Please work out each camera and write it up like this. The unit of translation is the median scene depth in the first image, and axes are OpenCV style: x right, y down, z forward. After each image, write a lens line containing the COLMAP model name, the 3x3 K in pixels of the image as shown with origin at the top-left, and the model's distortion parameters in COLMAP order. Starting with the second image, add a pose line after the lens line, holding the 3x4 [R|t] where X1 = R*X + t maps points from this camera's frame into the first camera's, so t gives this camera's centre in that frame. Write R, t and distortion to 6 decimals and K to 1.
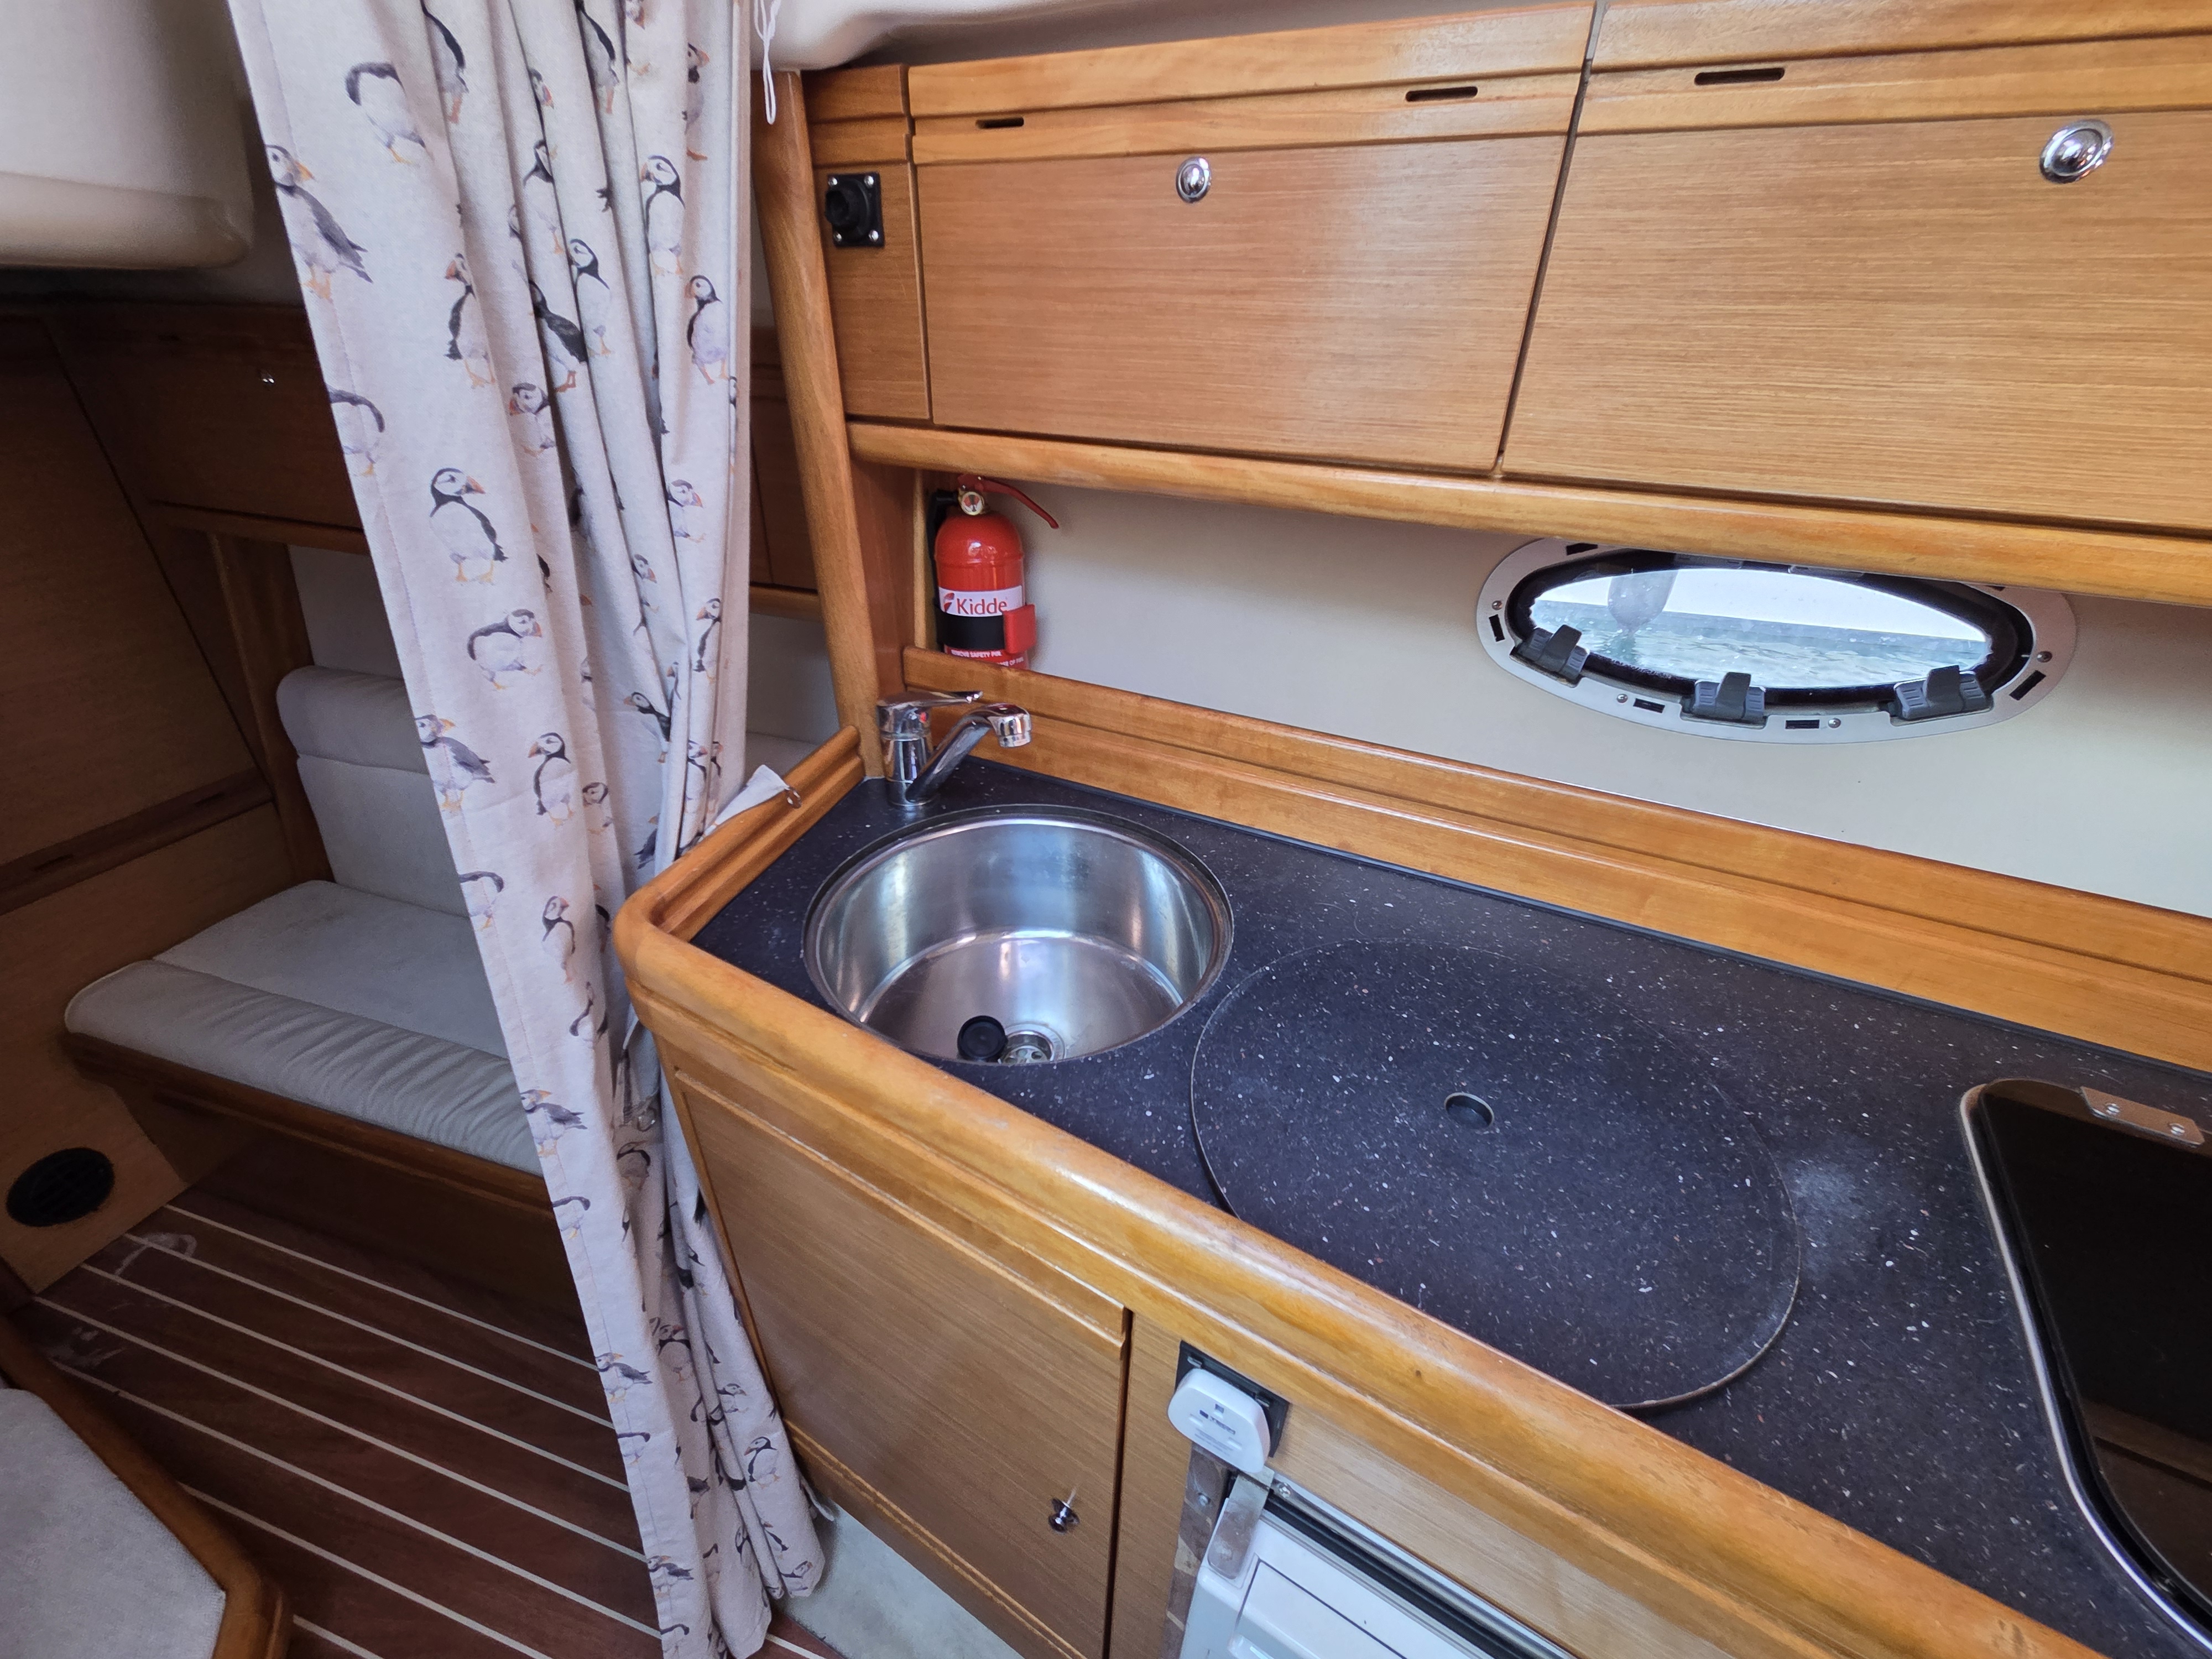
lens RADIAL K [[897.1, 0, 1107.7], [0, 897.1, 829.4], [0, 0, 1]] dist [0.004274, -0.000261]
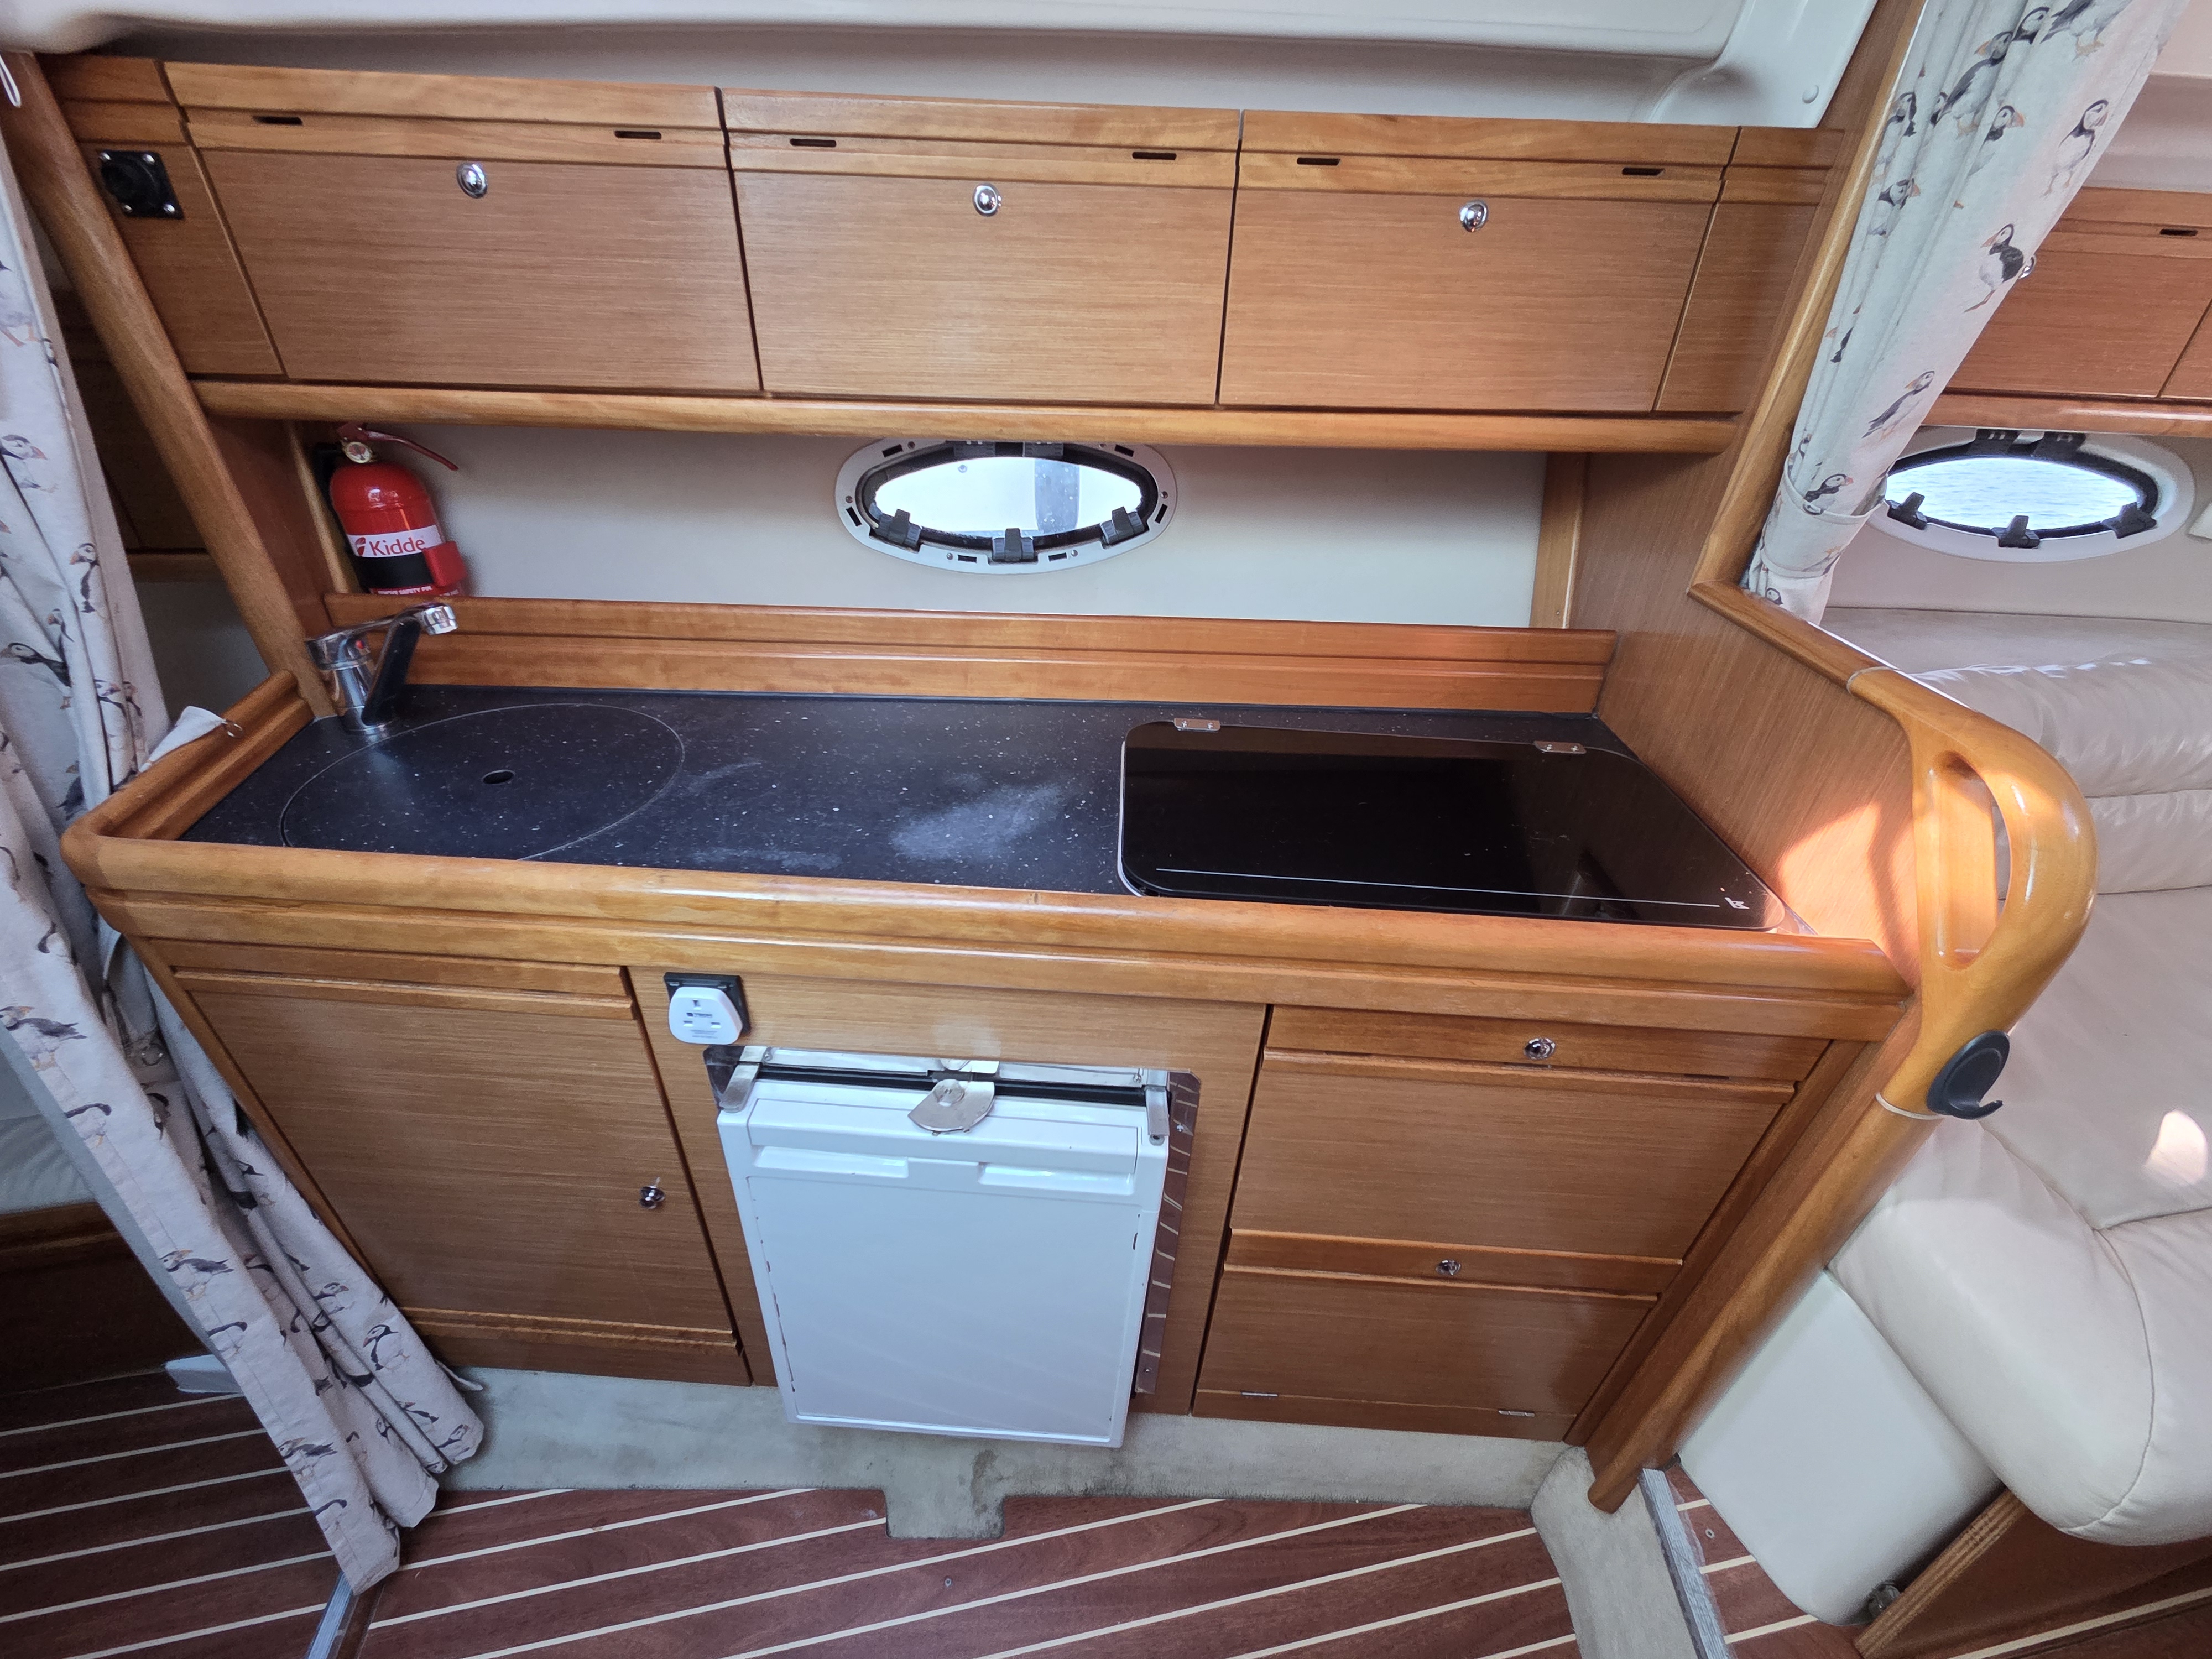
lens RADIAL K [[897.1, 0, 1093.8], [0, 897.1, 828.3], [0, 0, 1]] dist [0.004274, -0.000261]
pose [[0.885626, -0.240062, 0.397538, 0.126824], [0.226006, 0.970614, 0.082637, 0.254245], [-0.405694, 0.016660, 0.913857, -0.478912]]
